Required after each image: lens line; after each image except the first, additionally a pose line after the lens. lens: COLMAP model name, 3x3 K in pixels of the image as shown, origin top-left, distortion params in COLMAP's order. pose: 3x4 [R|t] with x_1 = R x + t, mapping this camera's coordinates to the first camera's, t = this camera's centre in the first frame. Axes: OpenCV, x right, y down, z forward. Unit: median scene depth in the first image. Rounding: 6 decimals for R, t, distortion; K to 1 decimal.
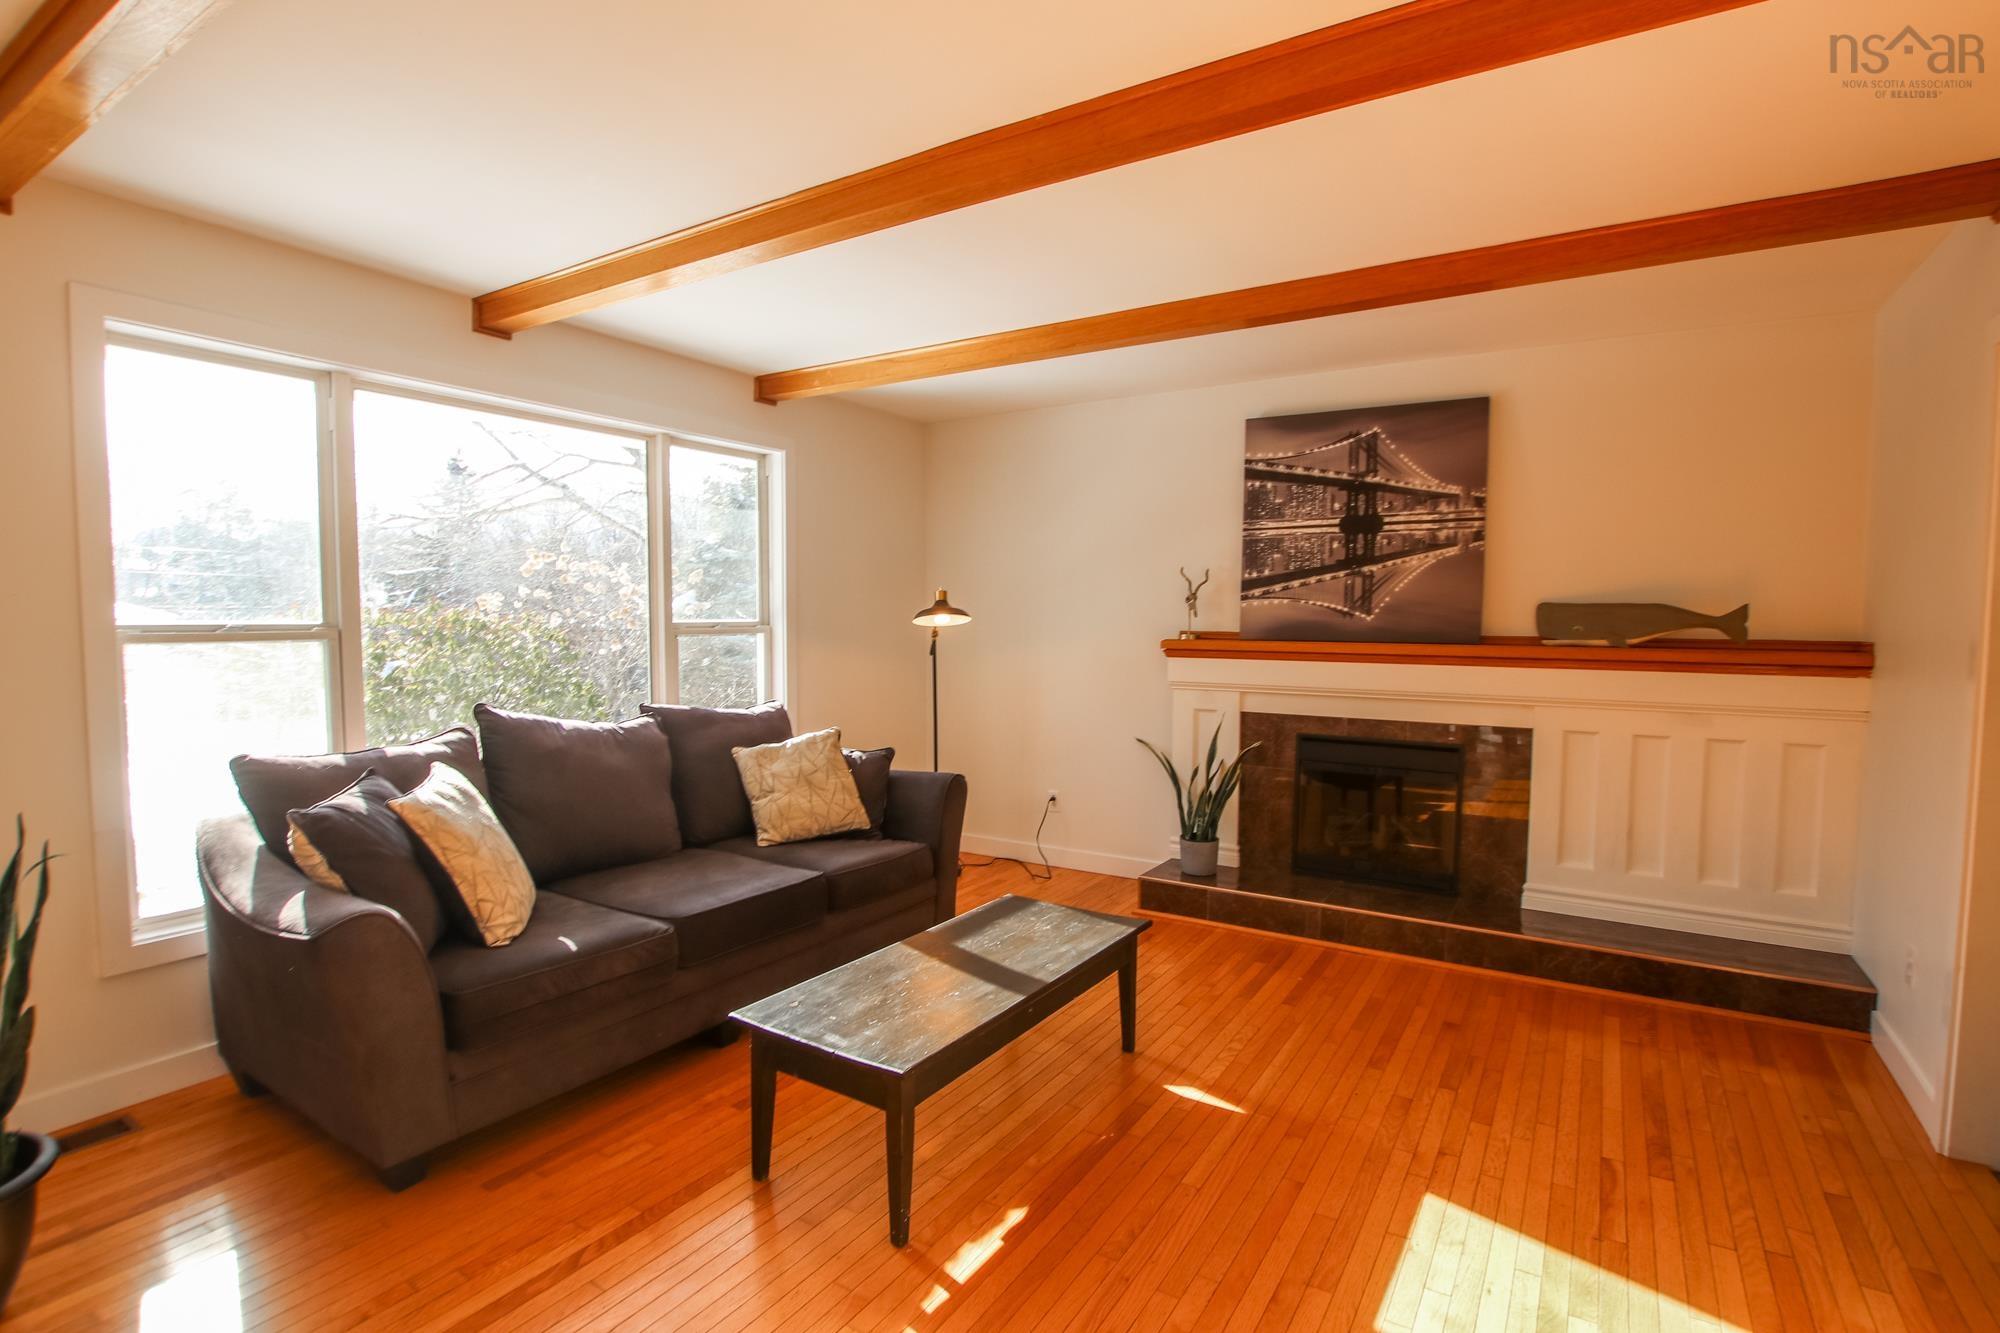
lens RADIAL K [[929.4, 0, 979.5], [0, 929.4, 666.6], [0, 0, 1]] dist [-0.022804, 0.000922]
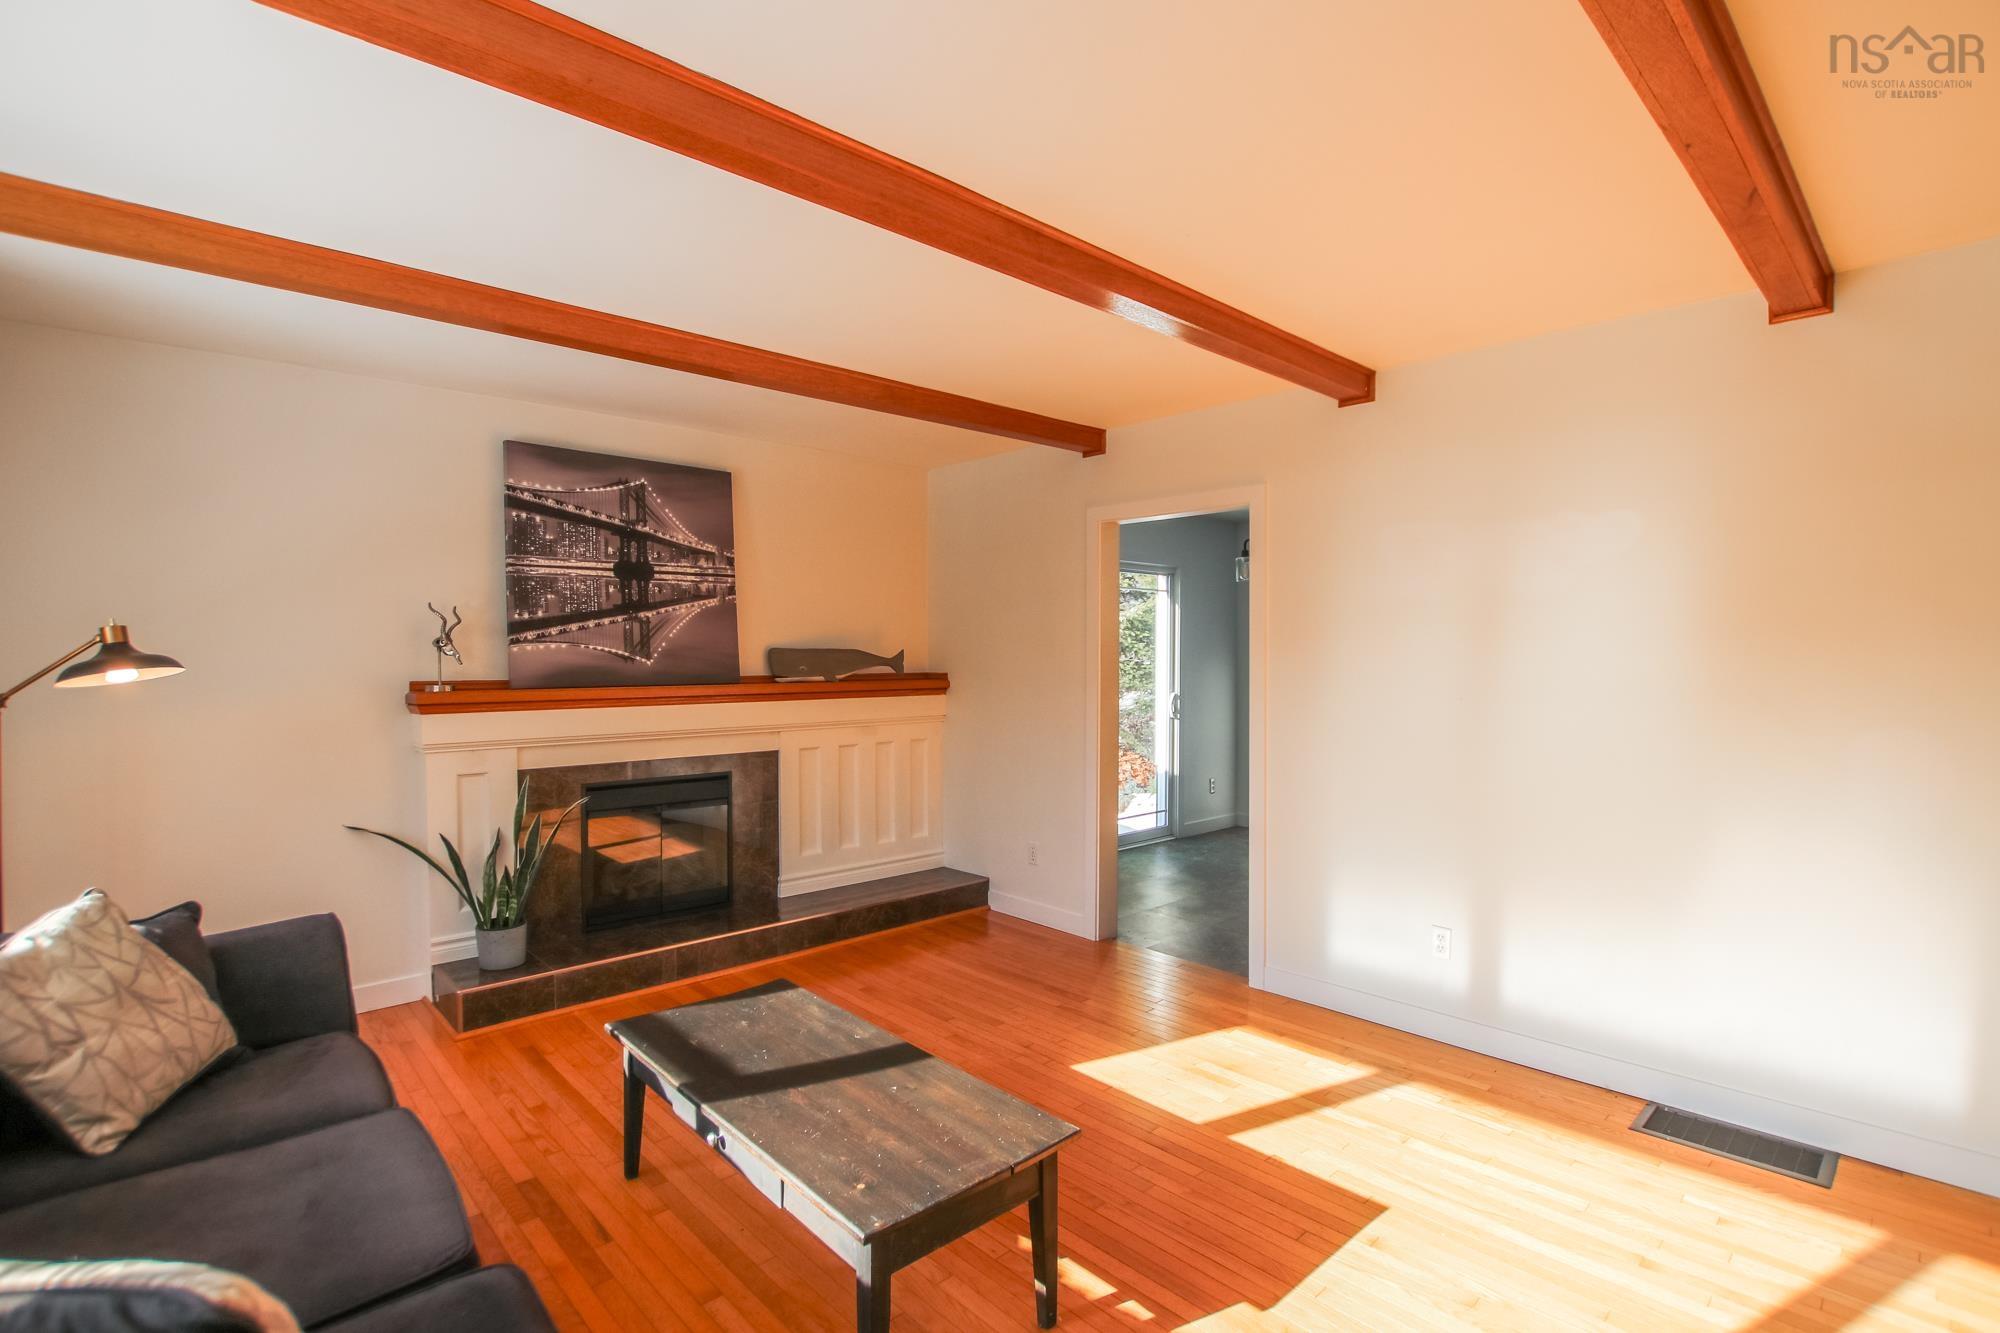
lens RADIAL K [[929.4, 0, 979.3], [0, 929.4, 671.7], [0, 0, 1]] dist [-0.022804, 0.000922]
pose [[0.285817, -0.024471, 0.957972, -0.464754], [0.055926, 0.998396, 0.008818, -0.030337], [-0.956651, 0.051055, 0.286728, 0.348868]]
